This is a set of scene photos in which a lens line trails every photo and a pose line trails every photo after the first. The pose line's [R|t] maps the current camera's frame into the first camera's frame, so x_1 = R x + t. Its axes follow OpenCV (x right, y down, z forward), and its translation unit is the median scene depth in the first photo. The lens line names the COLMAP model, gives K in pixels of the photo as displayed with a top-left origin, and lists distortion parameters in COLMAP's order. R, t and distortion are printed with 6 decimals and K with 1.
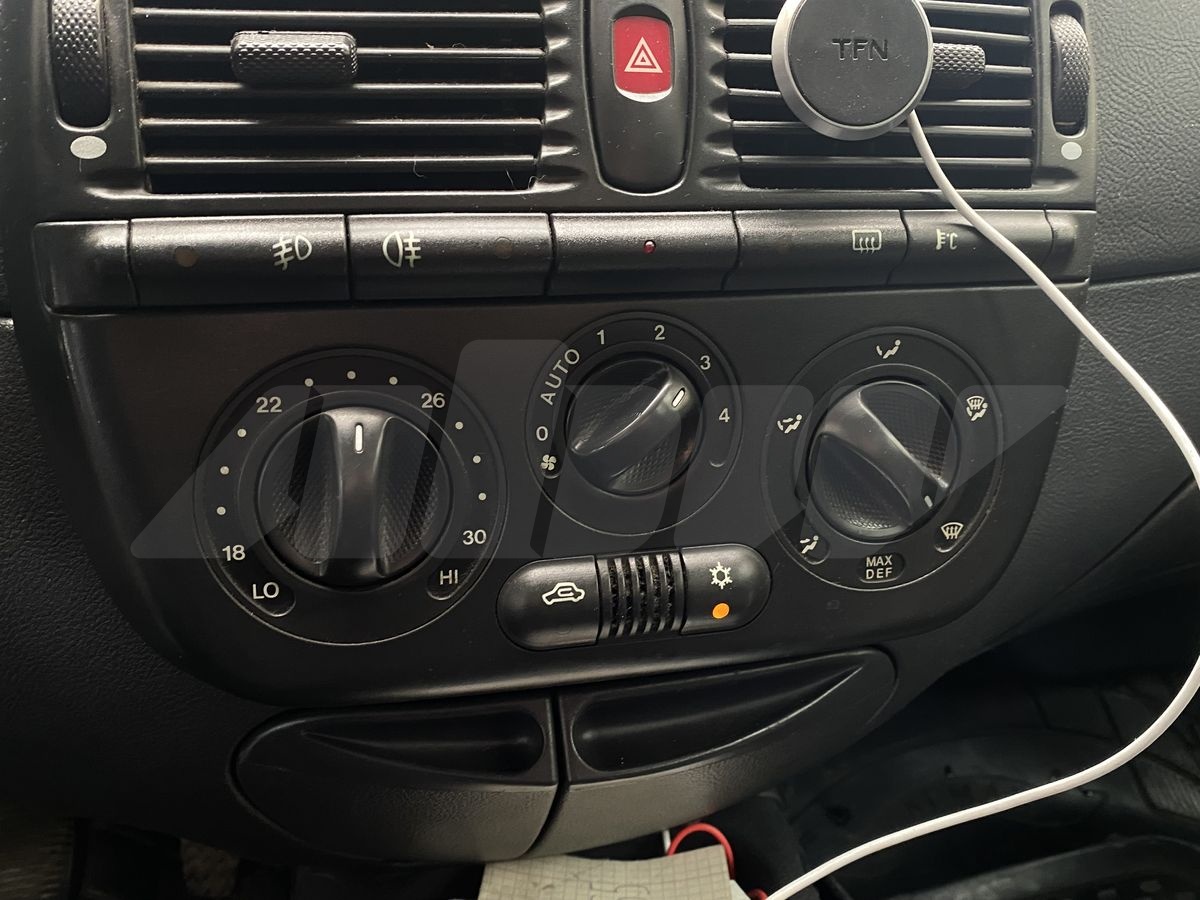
lens RADIAL K [[1063.2, 0, 601.2], [0, 1063.2, 463.2], [0, 0, 1]] dist [0.005206, -0.026850]
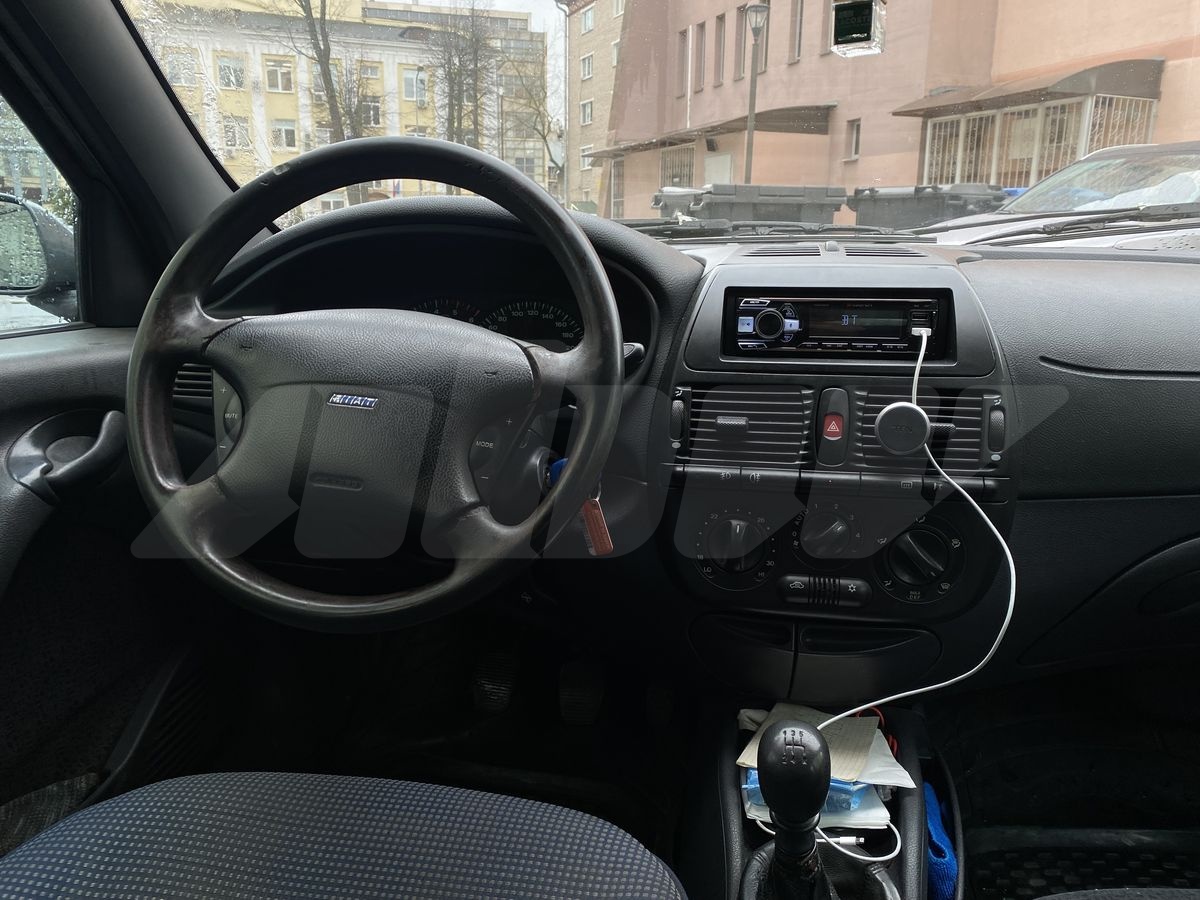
lens RADIAL K [[901.4, 0, 606.7], [0, 901.4, 447.2], [0, 0, 1]] dist [0.051564, -0.031689]
pose [[0.914374, 0.088385, -0.395104, 0.475716], [-0.119020, 0.991441, -0.053656, -0.072483], [0.386980, 0.096087, 0.917068, -1.731251]]
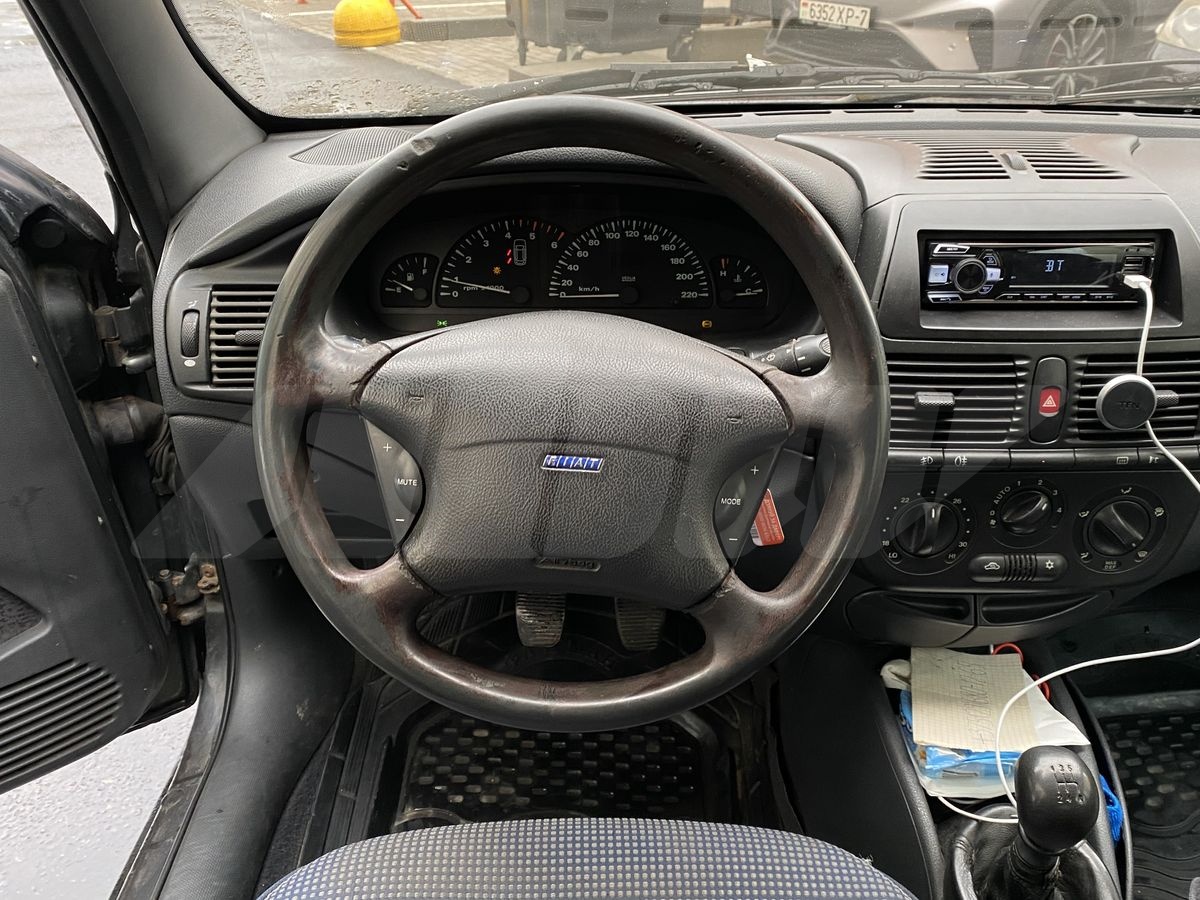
lens RADIAL K [[1063.2, 0, 598.3], [0, 1063.2, 441.6], [0, 0, 1]] dist [0.005206, -0.026850]
pose [[0.972951, 0.101473, -0.207533, -0.513590], [-0.063008, 0.980867, 0.184203, -0.677811], [0.222254, -0.166144, 0.960729, -1.975209]]
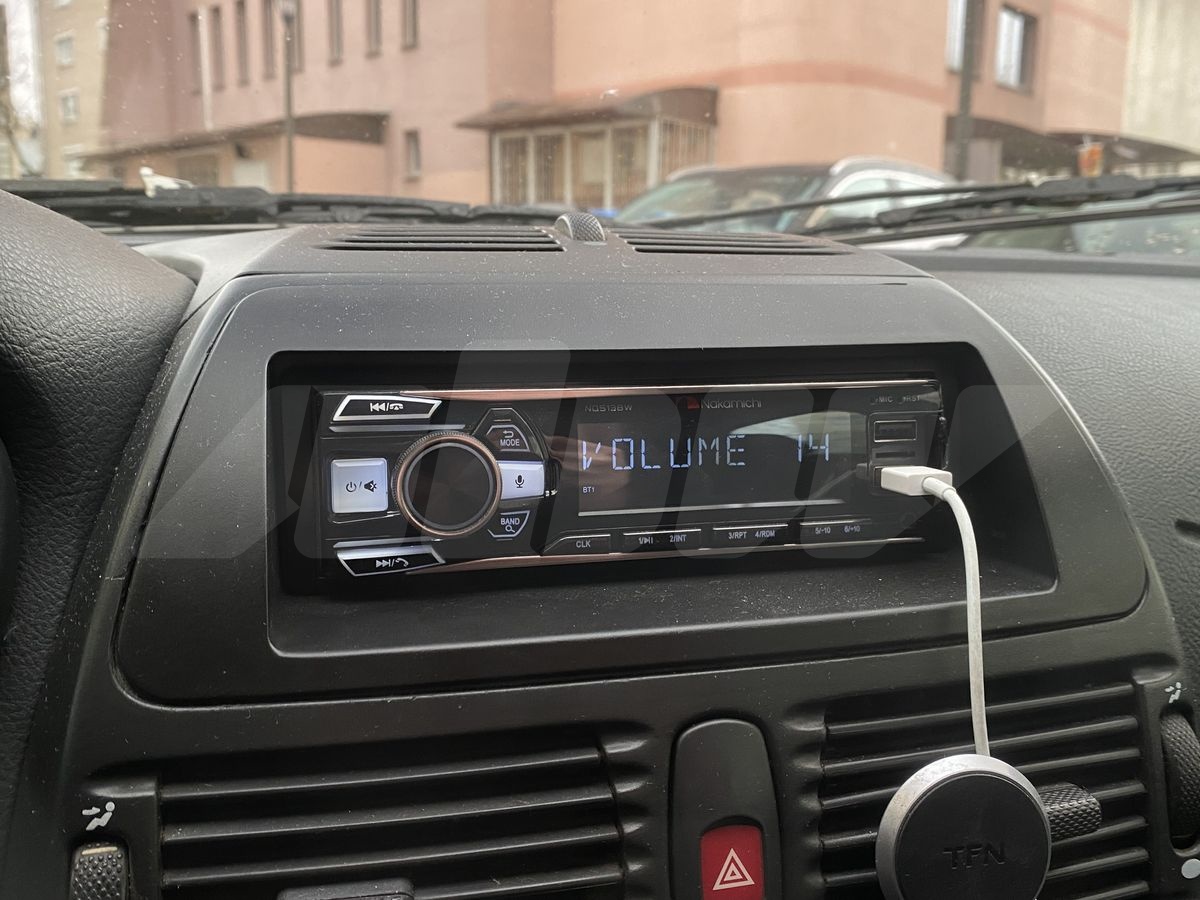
lens RADIAL K [[1063.2, 0, 598.2], [0, 1063.2, 442.6], [0, 0, 1]] dist [0.005206, -0.026850]
pose [[0.999974, -0.002817, 0.006697, -0.072002], [0.003730, 0.990083, -0.140437, -0.560337], [-0.006235, 0.140458, 0.990067, 0.061523]]
